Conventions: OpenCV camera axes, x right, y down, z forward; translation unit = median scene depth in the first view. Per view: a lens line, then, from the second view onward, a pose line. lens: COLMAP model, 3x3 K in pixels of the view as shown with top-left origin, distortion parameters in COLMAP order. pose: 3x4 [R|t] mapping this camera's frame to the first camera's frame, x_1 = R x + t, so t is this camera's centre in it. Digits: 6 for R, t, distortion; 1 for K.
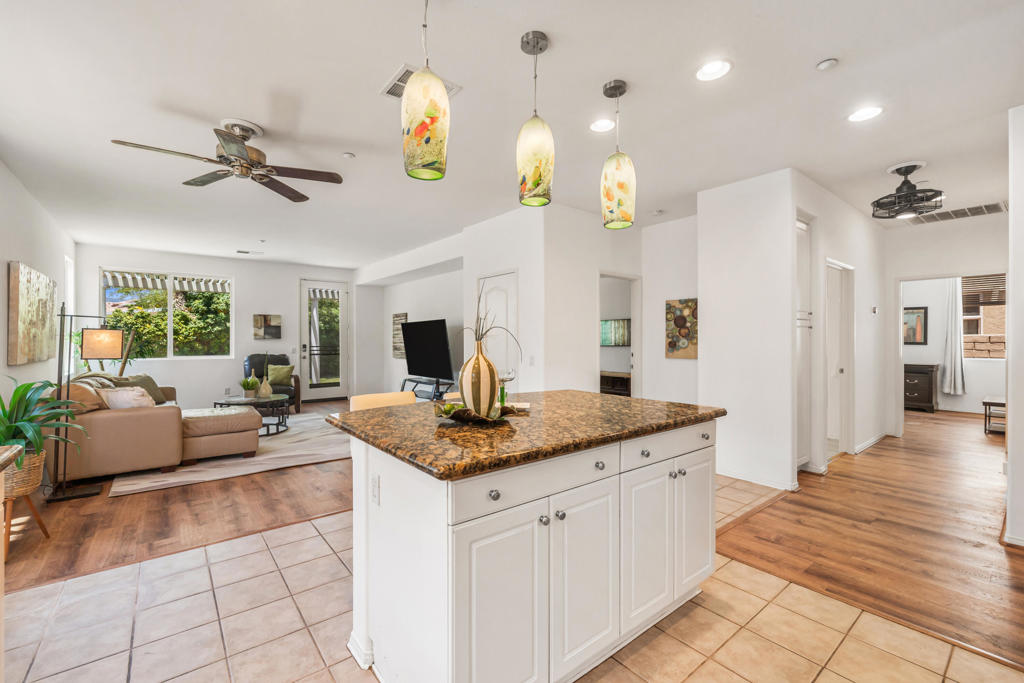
lens RADIAL K [[430.5, 0, 507.9], [0, 430.5, 336.0], [0, 0, 1]] dist [0.001446, 0.000552]
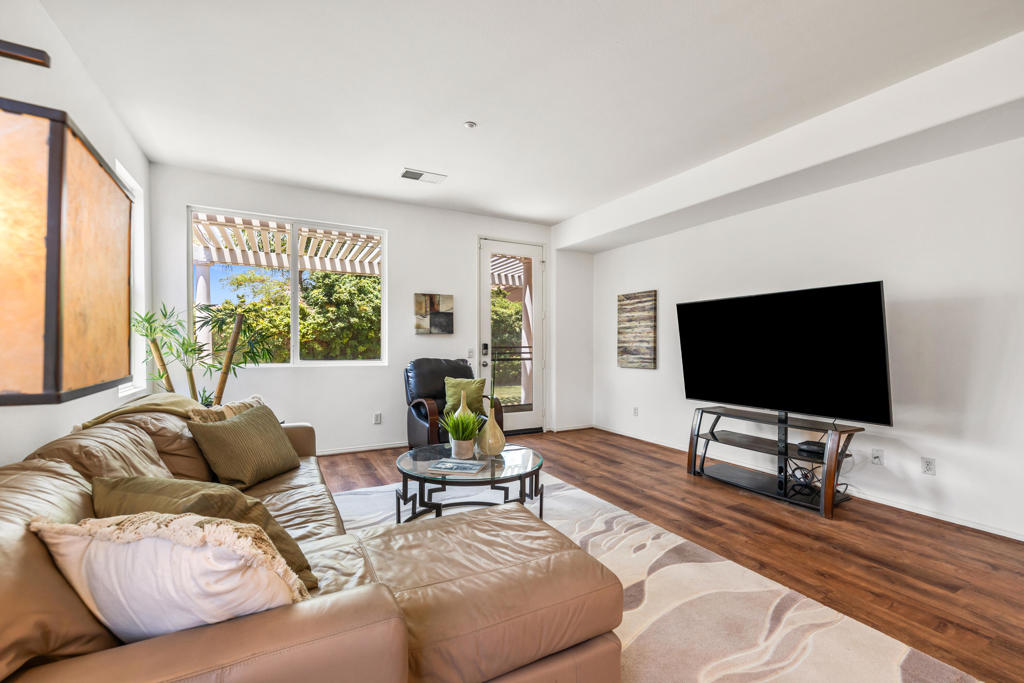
lens RADIAL K [[431.1, 0, 509.3], [0, 431.1, 345.9], [0, 0, 1]] dist [0.000355, 0.000122]
pose [[0.985038, 0.004090, -0.172289, -0.423270], [-0.002298, 0.999941, 0.010597, 0.020799], [0.172322, -0.010042, 0.984989, 0.505229]]
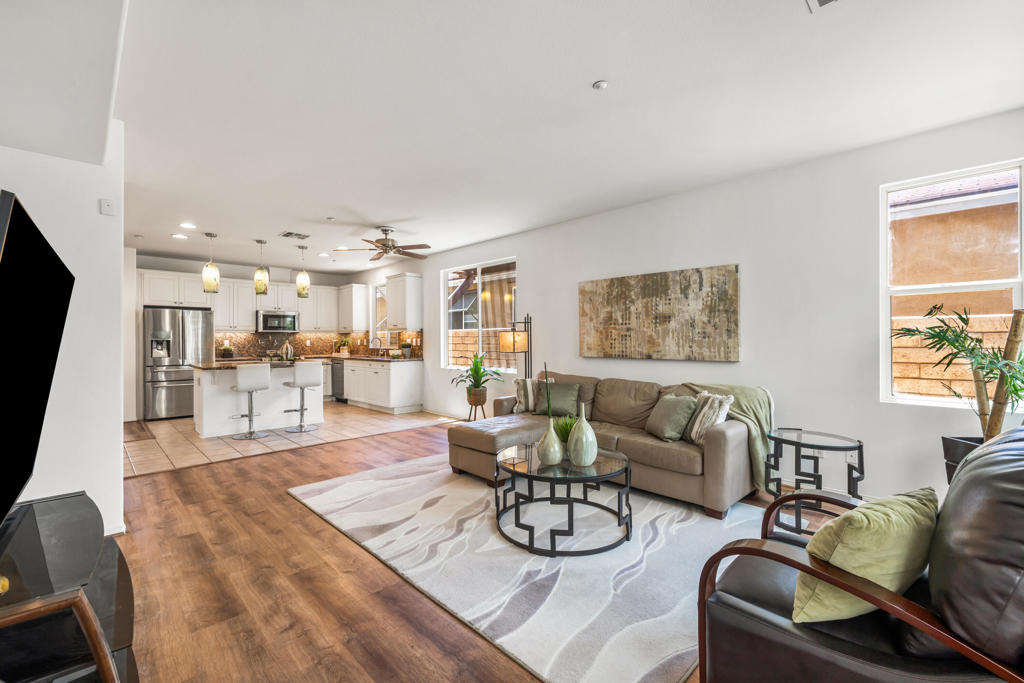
lens RADIAL K [[430.5, 0, 507.9], [0, 430.5, 336.0], [0, 0, 1]] dist [0.001446, 0.000552]
pose [[-0.994825, 0.005301, -0.101461, -0.427604], [0.006254, 0.999939, -0.009079, 0.010359], [0.101406, -0.009666, -0.994798, 1.314372]]
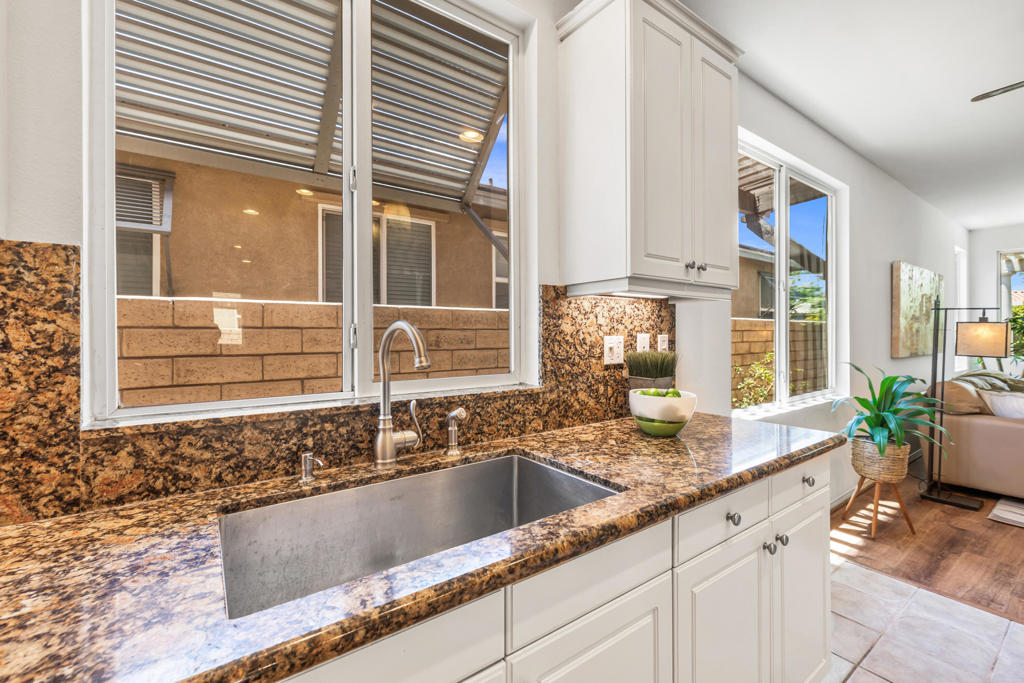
lens RADIAL K [[430.5, 0, 507.9], [0, 430.5, 336.0], [0, 0, 1]] dist [0.001446, 0.000552]
pose [[-0.058616, 0.005389, -0.998266, -0.008915], [0.007164, 0.999962, 0.004978, 0.000312], [0.998255, -0.006860, -0.058652, 0.054201]]
